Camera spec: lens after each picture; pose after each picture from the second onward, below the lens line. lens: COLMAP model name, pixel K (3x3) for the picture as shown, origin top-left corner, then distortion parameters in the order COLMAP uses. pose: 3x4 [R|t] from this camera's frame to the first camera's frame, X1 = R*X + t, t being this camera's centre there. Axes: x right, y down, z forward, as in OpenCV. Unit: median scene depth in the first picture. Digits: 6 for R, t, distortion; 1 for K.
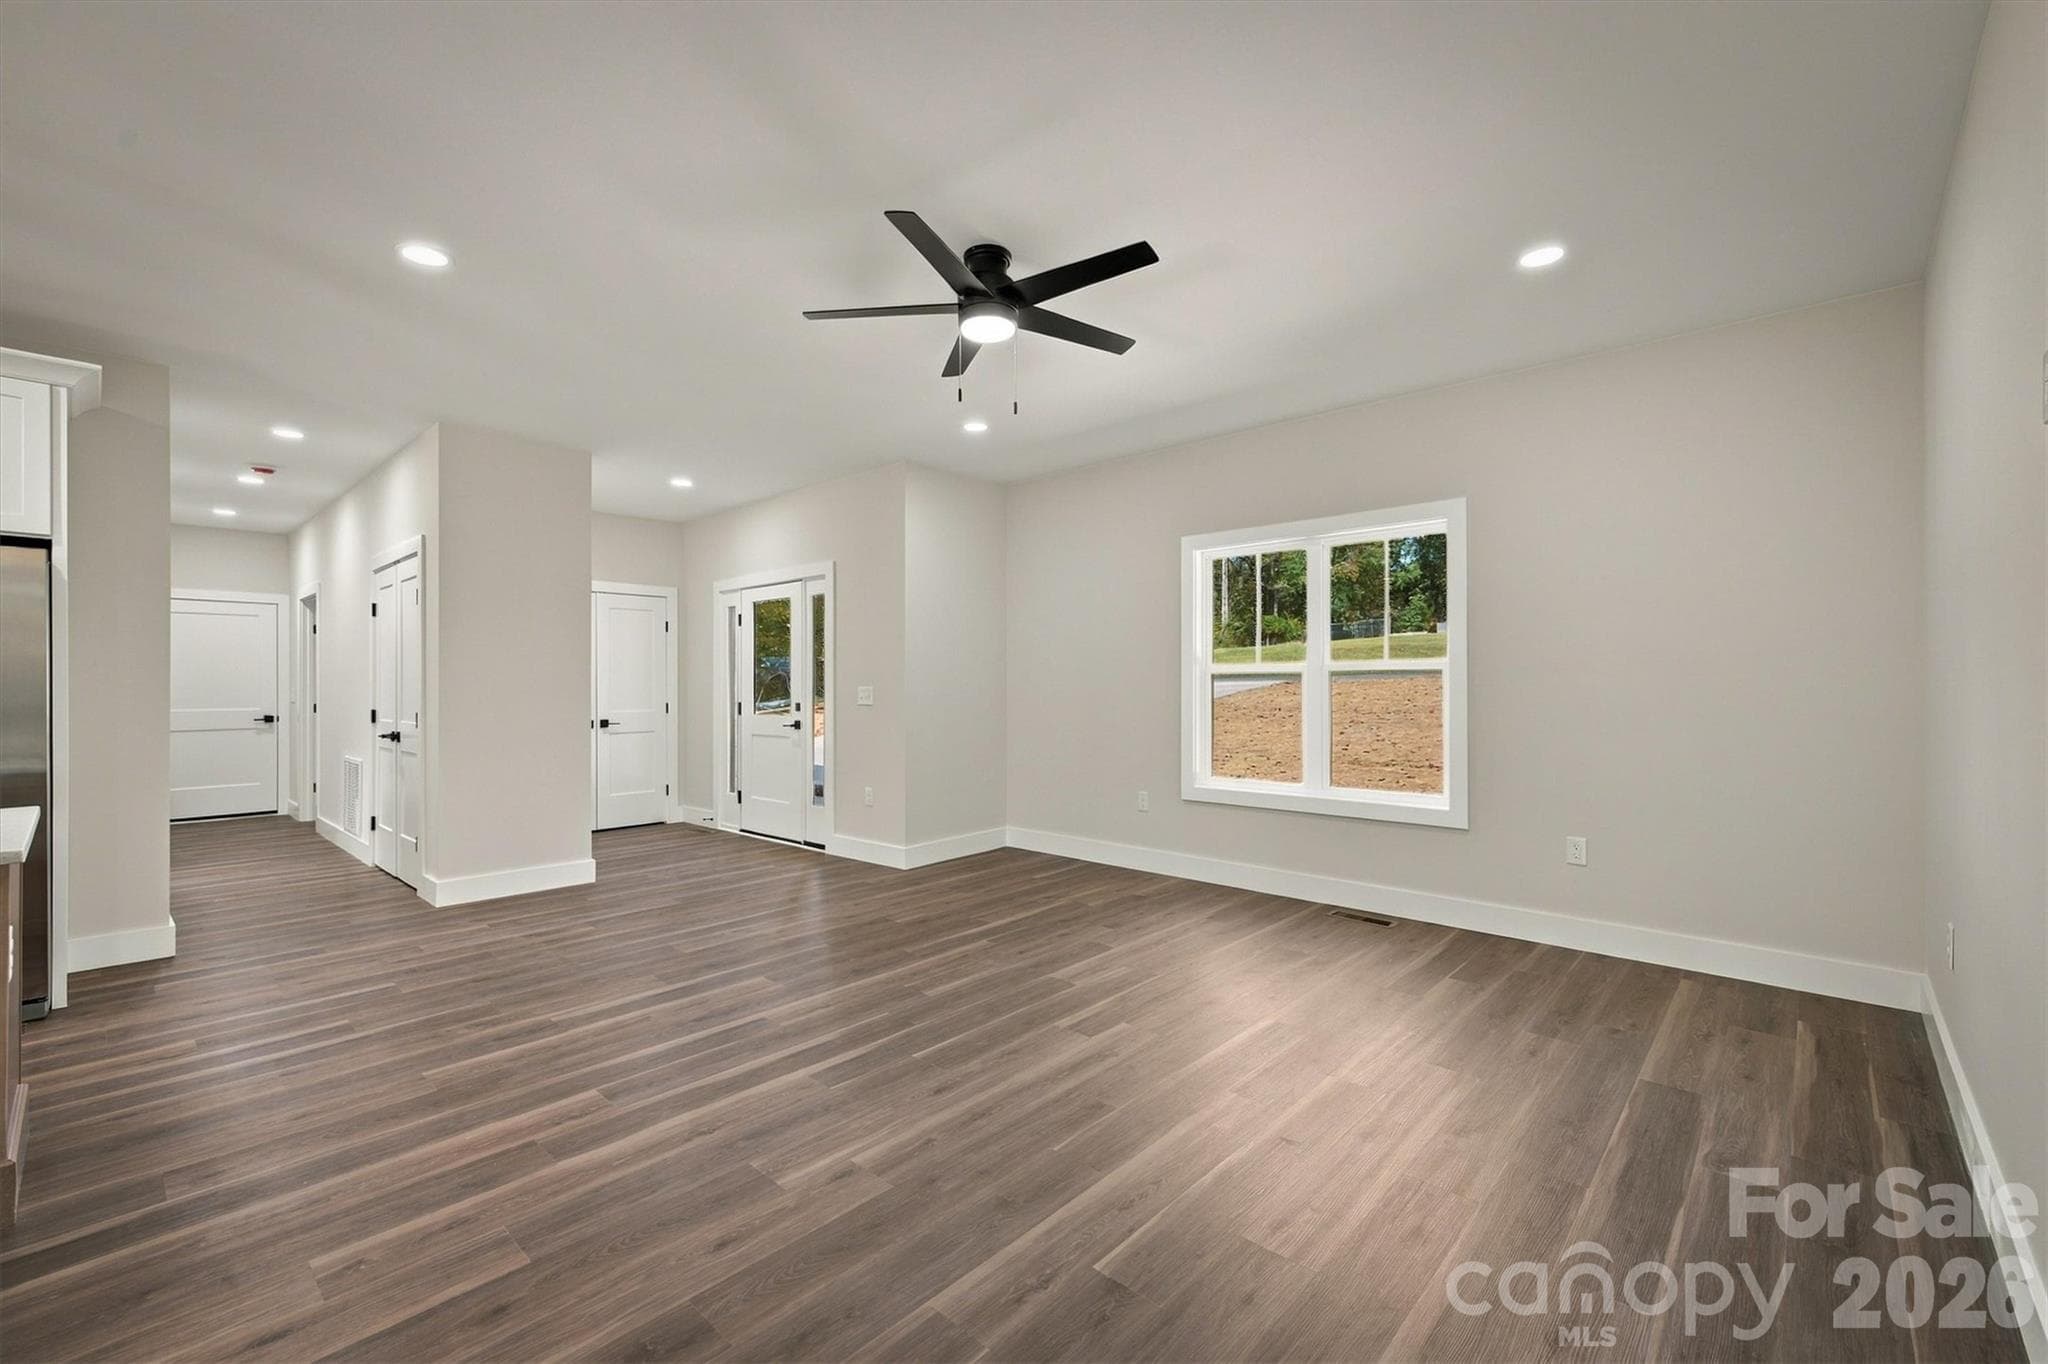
lens RADIAL K [[860.0, 0, 1024.0], [0, 860.0, 682.0], [0, 0, 1]] dist [0.000356, -0.000233]
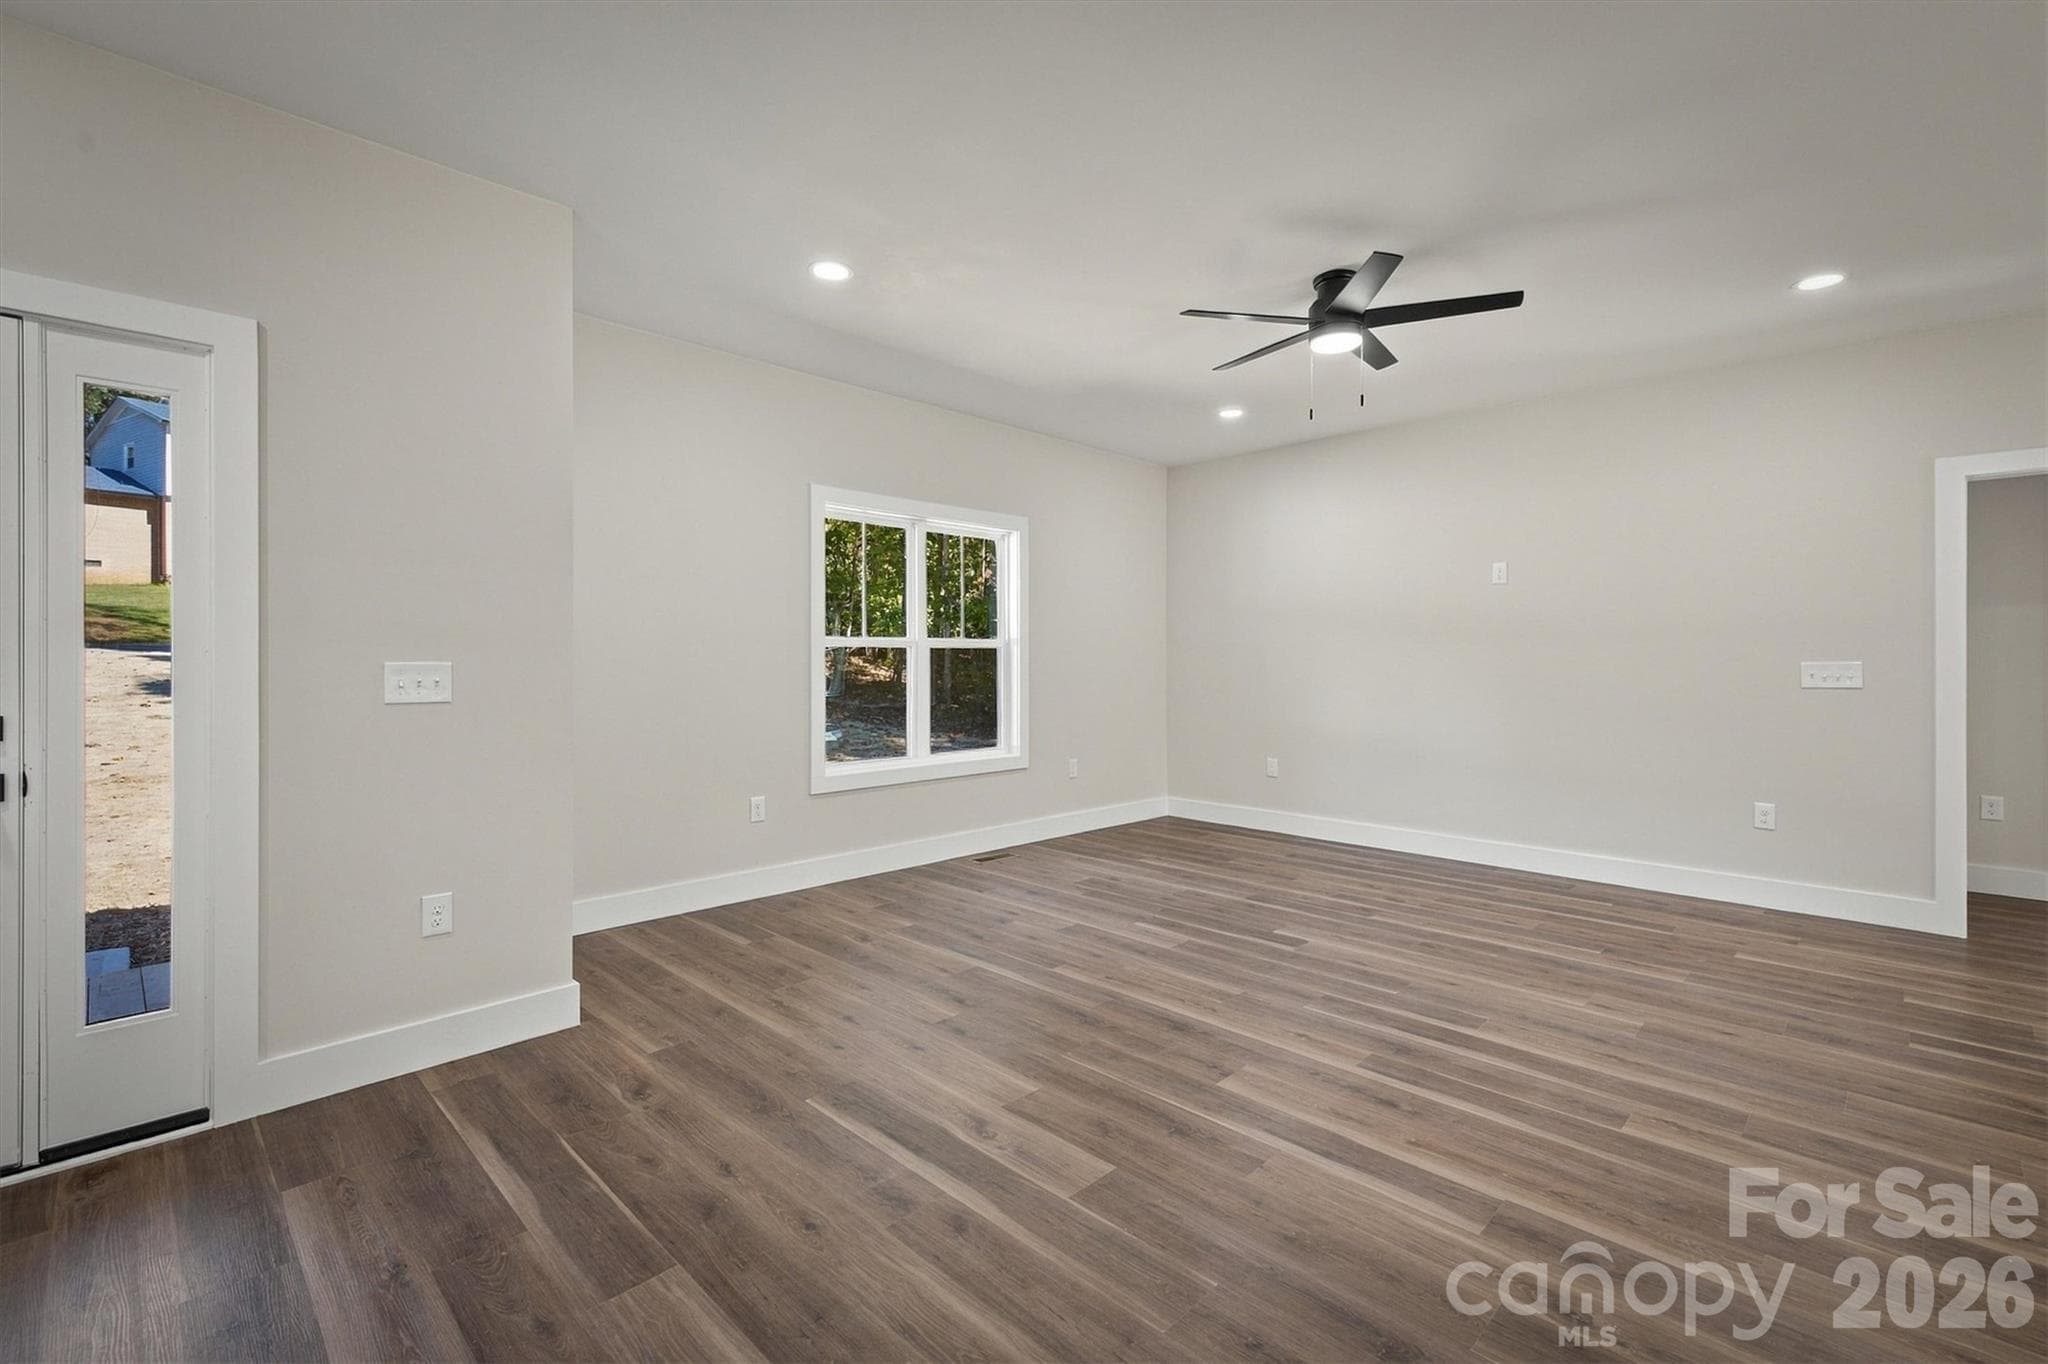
lens RADIAL K [[900.0, 0, 1024.6], [0, 900.0, 662.3], [0, 0, 1]] dist [0.009496, 0.000053]
pose [[0.037808, -0.001005, 0.999285, -0.712699], [-0.004616, 0.999989, 0.001180, 0.004933], [-0.999274, -0.004658, 0.037803, 0.782158]]
